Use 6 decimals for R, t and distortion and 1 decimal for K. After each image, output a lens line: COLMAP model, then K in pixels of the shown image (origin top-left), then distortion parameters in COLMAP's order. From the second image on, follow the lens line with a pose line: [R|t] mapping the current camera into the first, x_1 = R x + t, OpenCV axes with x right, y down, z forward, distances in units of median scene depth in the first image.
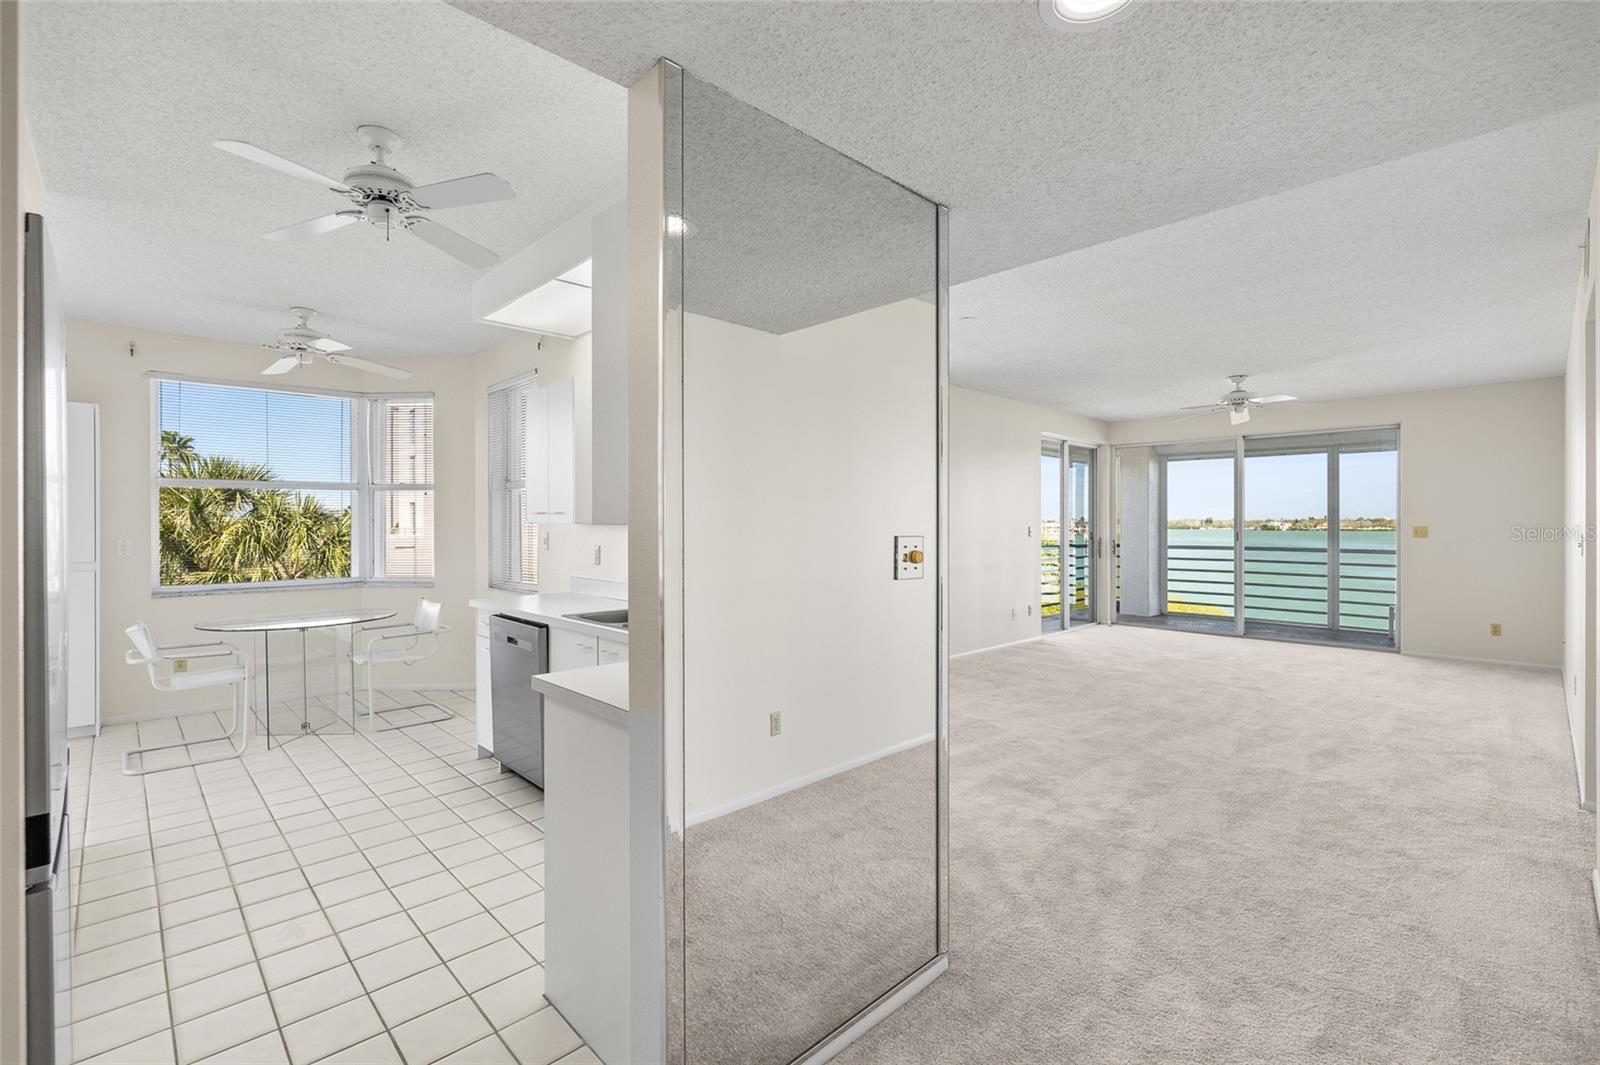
lens RADIAL K [[717.7, 0, 798.8], [0, 717.7, 526.3], [0, 0, 1]] dist [-0.007906, 0.002758]
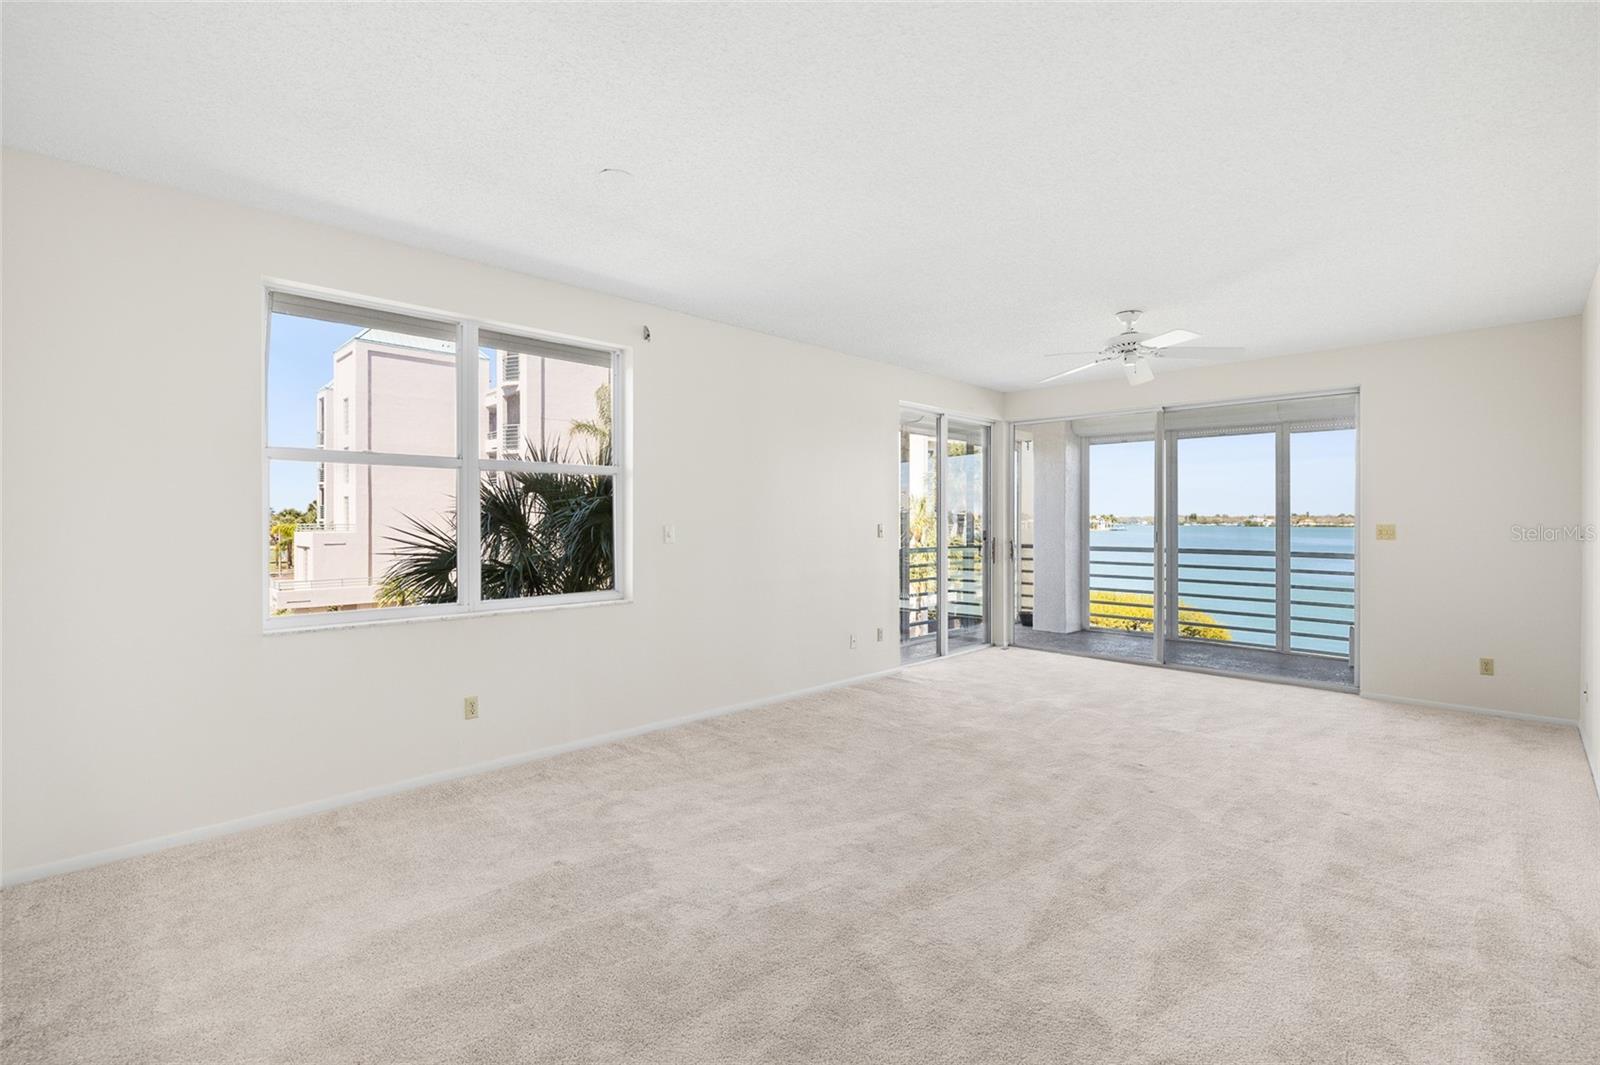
lens RADIAL K [[717.7, 0, 799.5], [0, 717.7, 522.5], [0, 0, 1]] dist [-0.007906, 0.002758]
pose [[0.999856, 0.000836, 0.016920, 0.201607], [-0.000848, 0.999999, 0.000707, -0.001563], [-0.016919, -0.000721, 0.999857, 0.217468]]
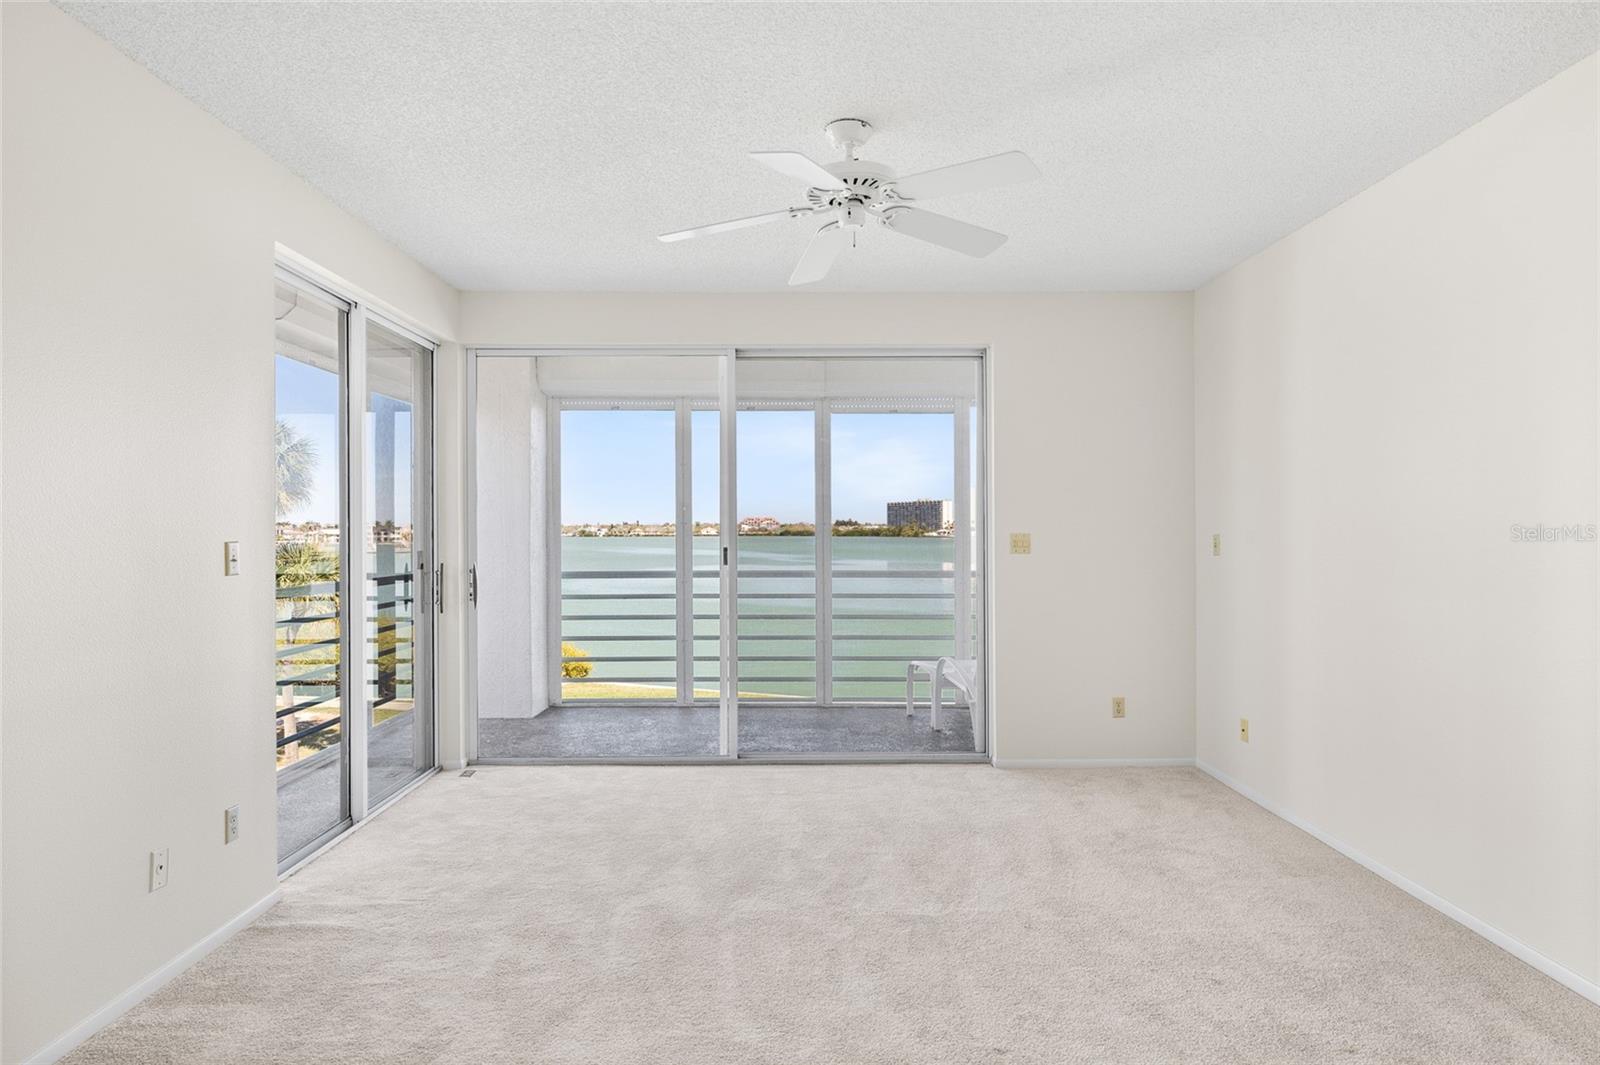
lens RADIAL K [[910.9, 0, 801.3], [0, 910.9, 524.5], [0, 0, 1]] dist [0.002731, -0.002885]
pose [[0.686826, 0.000922, 0.726821, 0.189085], [0.005965, 0.999958, -0.006906, -0.002489], [-0.726797, 0.009079, 0.686792, 0.511783]]
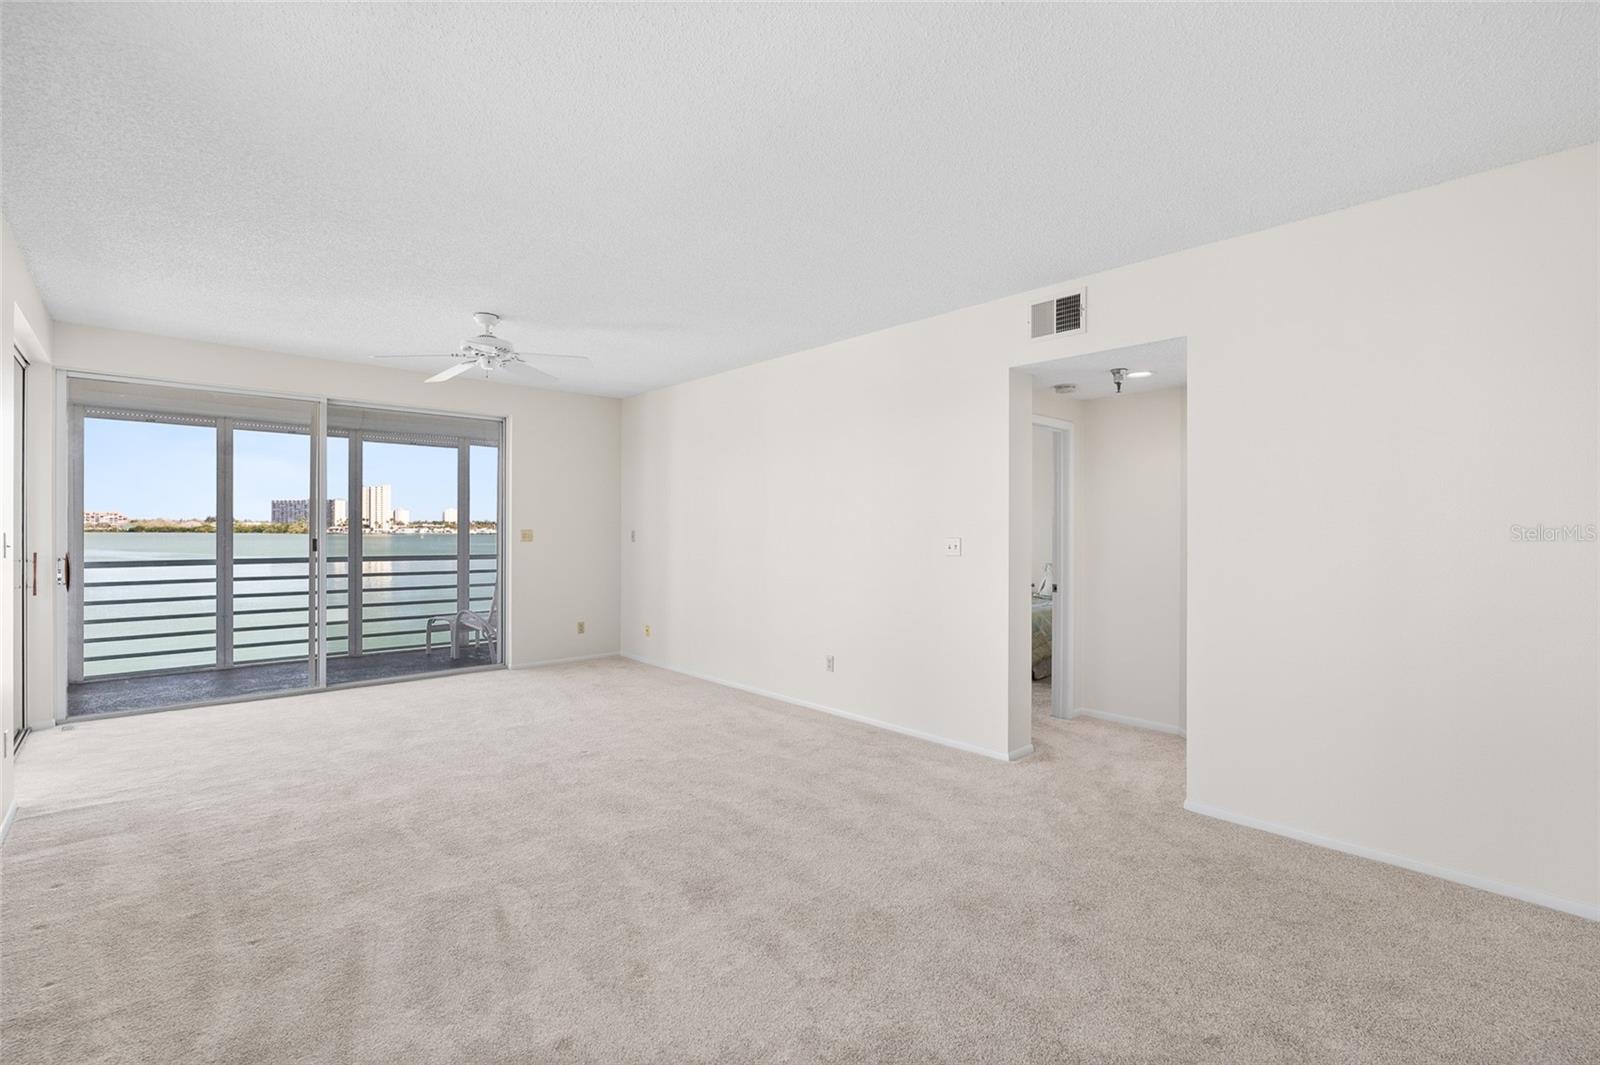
lens RADIAL K [[717.7, 0, 802.0], [0, 717.7, 529.9], [0, 0, 1]] dist [-0.007906, 0.002758]
pose [[0.022982, -0.003169, 0.999731, -0.055760], [-0.001270, 0.999994, 0.003199, -0.002804], [-0.999735, -0.001343, 0.022978, 0.495170]]
